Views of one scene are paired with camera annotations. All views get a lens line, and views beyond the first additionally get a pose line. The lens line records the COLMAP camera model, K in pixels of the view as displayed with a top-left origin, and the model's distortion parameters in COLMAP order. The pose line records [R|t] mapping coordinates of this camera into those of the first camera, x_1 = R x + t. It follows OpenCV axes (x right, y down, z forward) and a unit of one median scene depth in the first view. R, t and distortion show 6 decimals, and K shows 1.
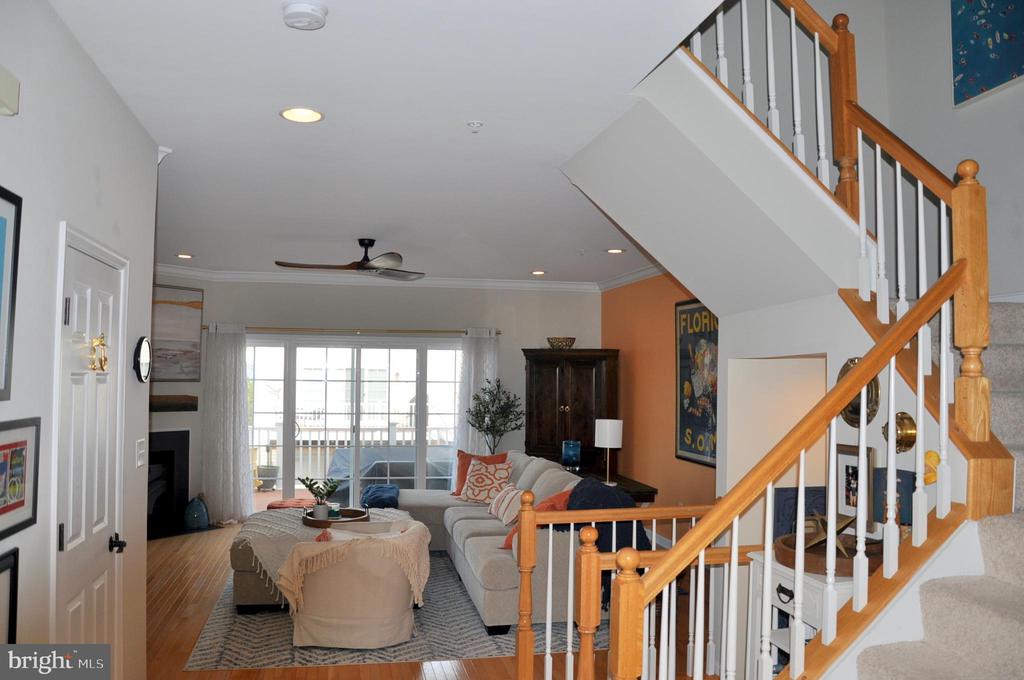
lens RADIAL K [[804.8, 0, 497.2], [0, 804.8, 344.4], [0, 0, 1]] dist [-0.158230, 0.119015]
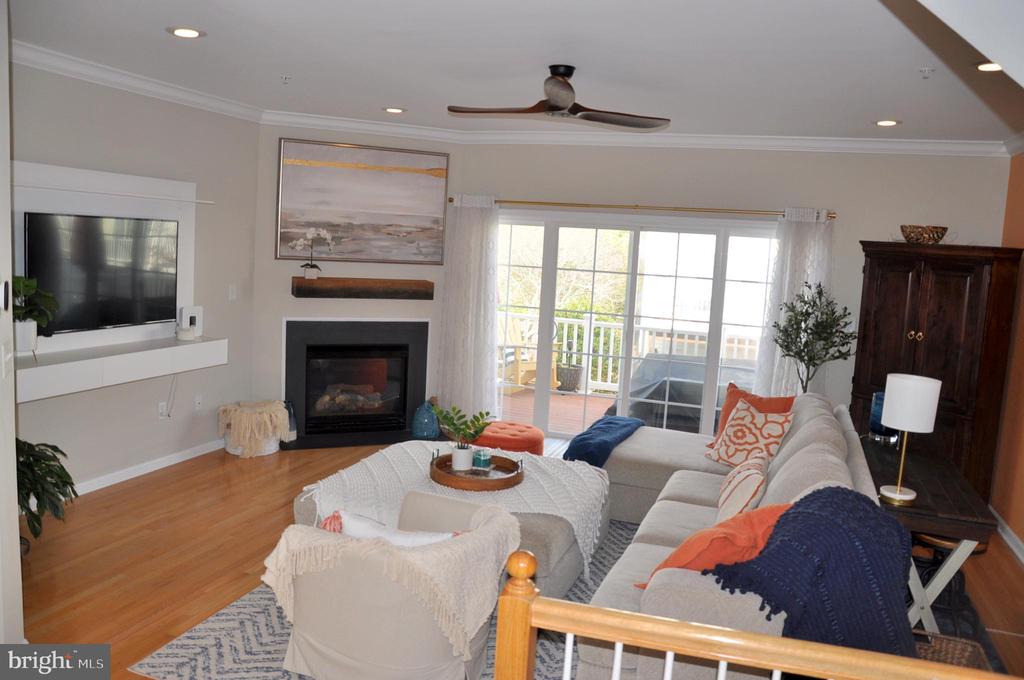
lens RADIAL K [[804.8, 0, 497.2], [0, 804.8, 344.4], [0, 0, 1]] dist [-0.158230, 0.119015]
pose [[0.857389, 0.098862, -0.505084, 0.112036], [-0.024556, 0.988118, 0.151725, -0.000376], [0.514082, -0.117685, 0.849629, 0.290007]]
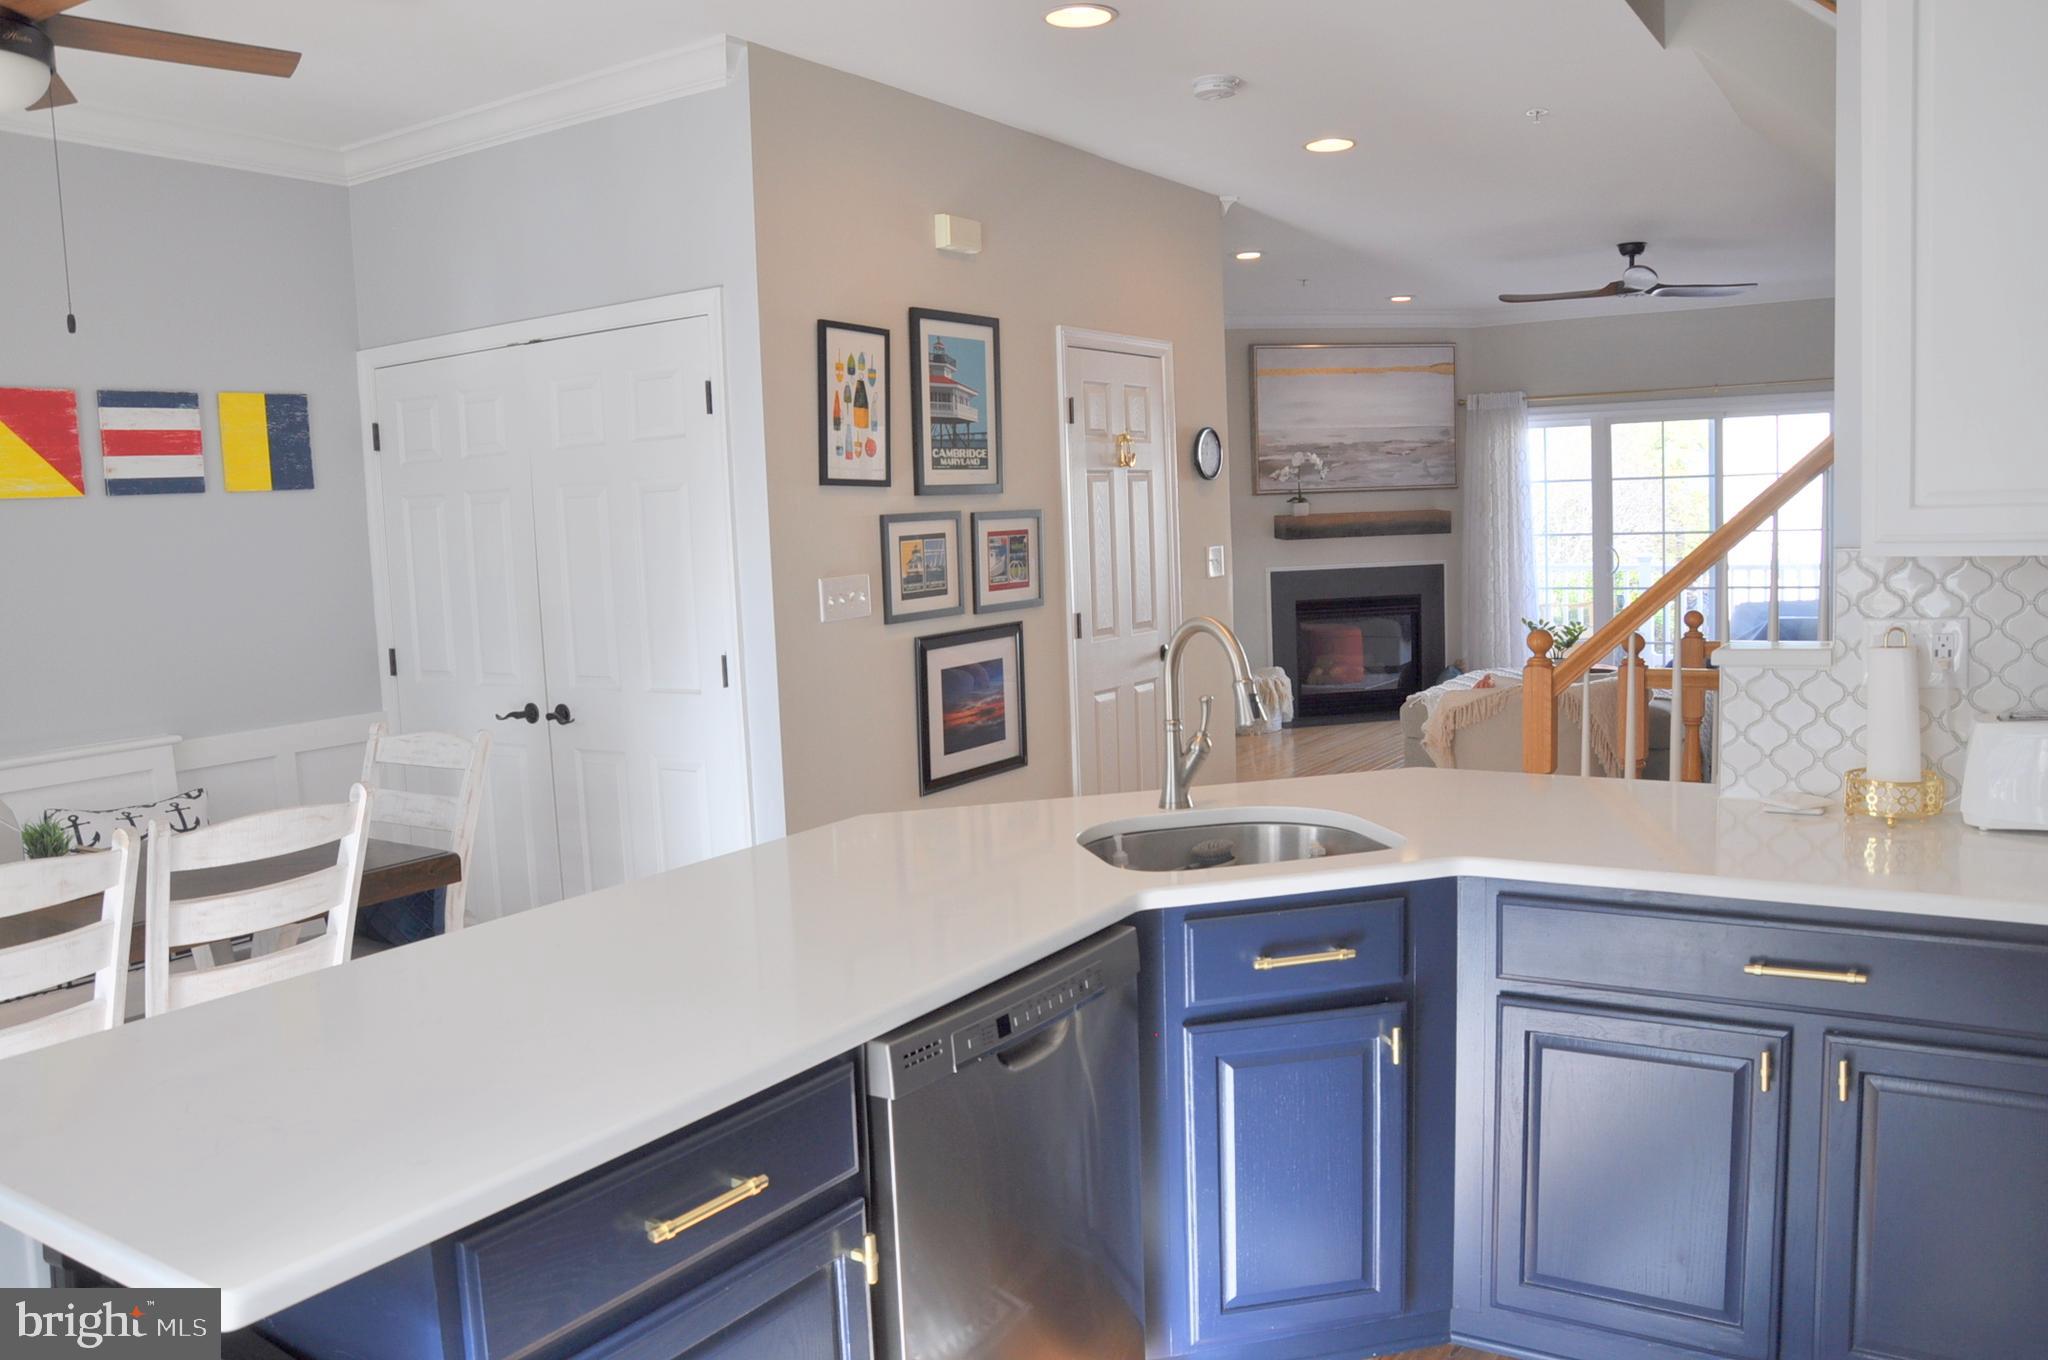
lens RADIAL K [[1609.6, 0, 994.5], [0, 1609.6, 688.8], [0, 0, 1]] dist [-0.158230, 0.119015]
pose [[0.709487, 0.036643, -0.703766, 0.267210], [0.077598, 0.988512, 0.129698, 0.011862], [0.700434, -0.146630, 0.698493, -0.187533]]
